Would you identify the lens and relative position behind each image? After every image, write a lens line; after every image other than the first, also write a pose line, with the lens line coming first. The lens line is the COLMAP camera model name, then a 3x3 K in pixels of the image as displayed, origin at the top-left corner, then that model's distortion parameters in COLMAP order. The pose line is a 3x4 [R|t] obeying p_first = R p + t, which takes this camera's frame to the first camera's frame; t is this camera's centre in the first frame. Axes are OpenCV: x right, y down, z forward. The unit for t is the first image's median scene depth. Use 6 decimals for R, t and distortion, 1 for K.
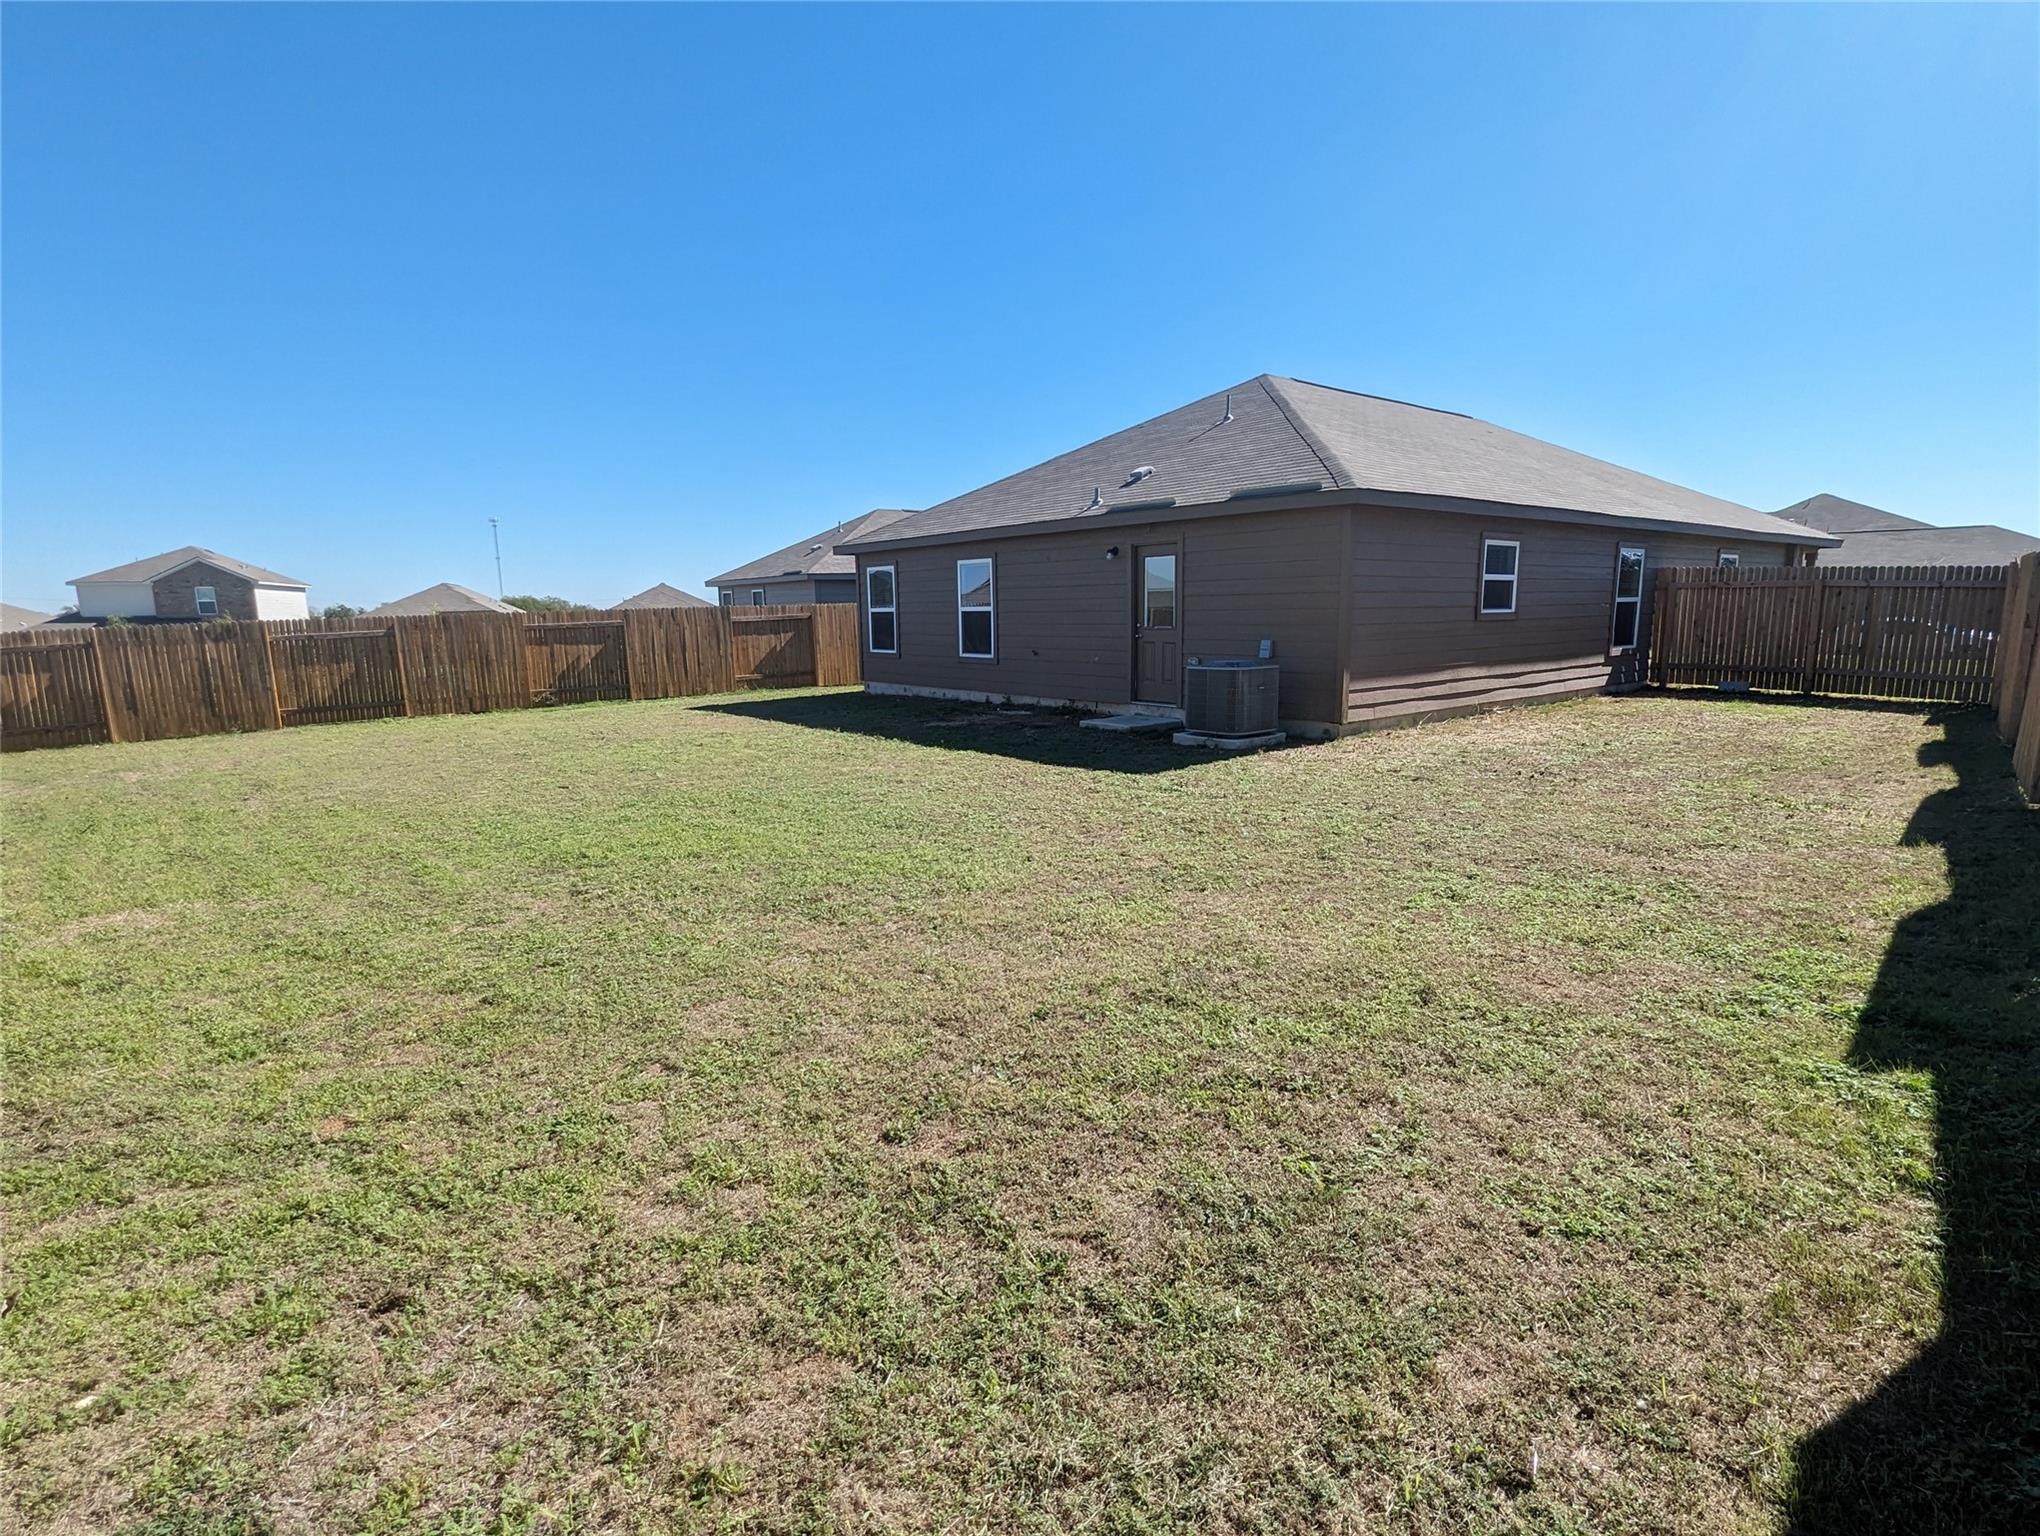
lens RADIAL K [[963.3, 0, 1027.7], [0, 963.3, 765.7], [0, 0, 1]] dist [0.000982, 0.000031]
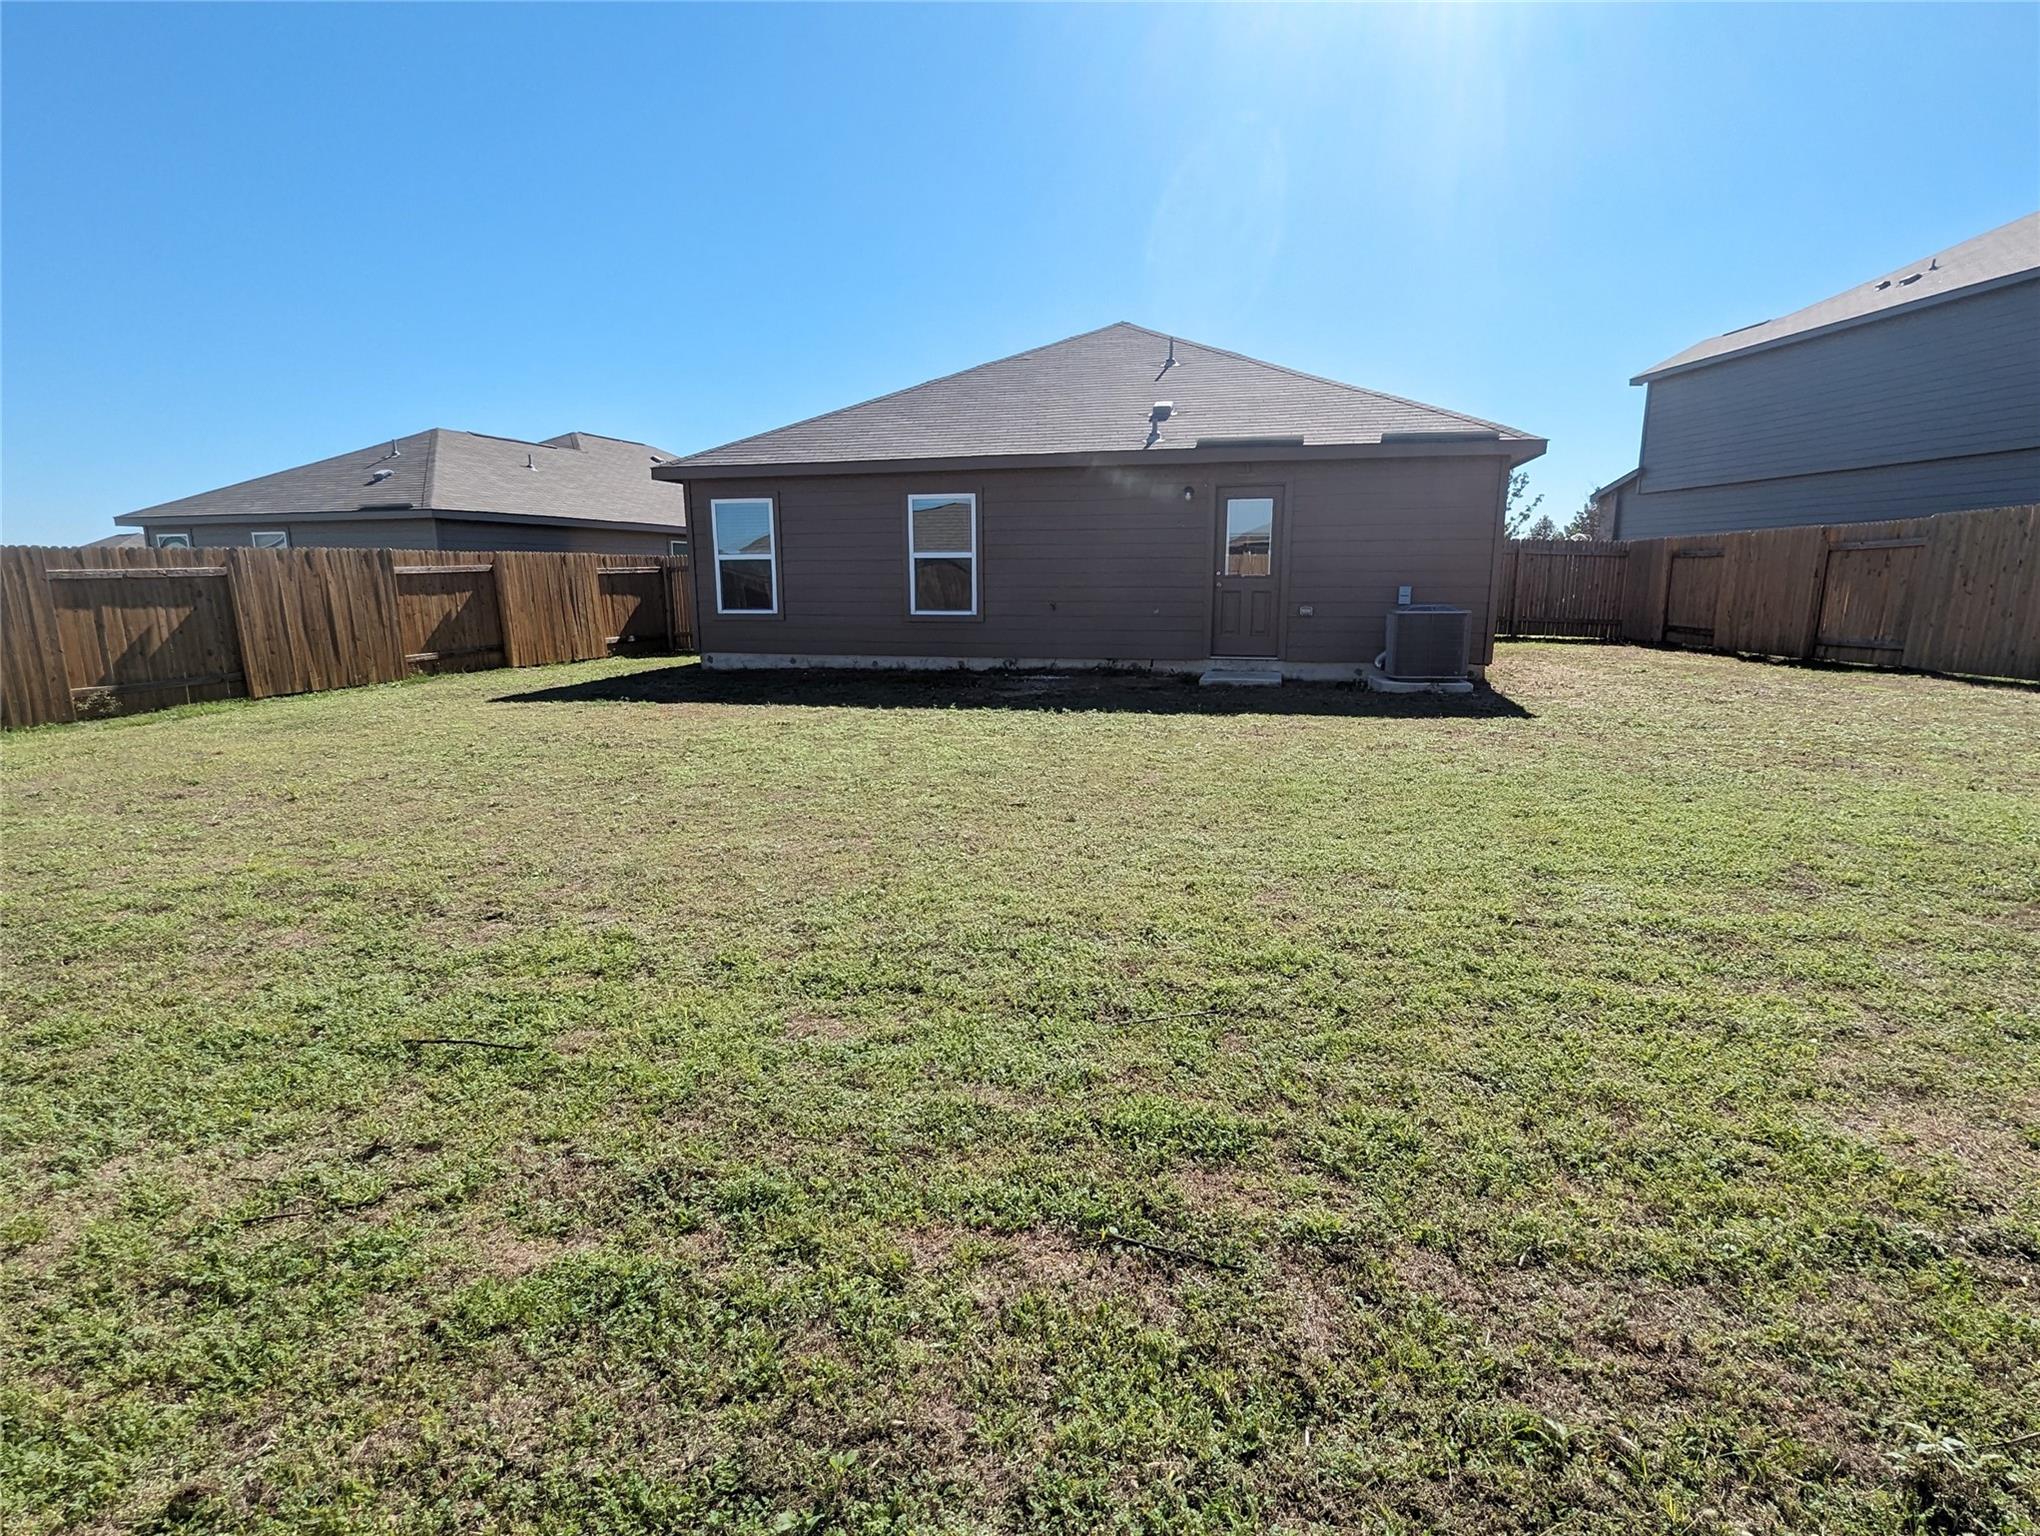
lens RADIAL K [[963.3, 0, 1021.0], [0, 963.3, 775.1], [0, 0, 1]] dist [0.000982, 0.000031]
pose [[0.813149, -0.104946, 0.572516, -0.394585], [0.085378, 0.994478, 0.061030, -0.016998], [-0.575759, -0.000746, 0.817619, 0.234326]]
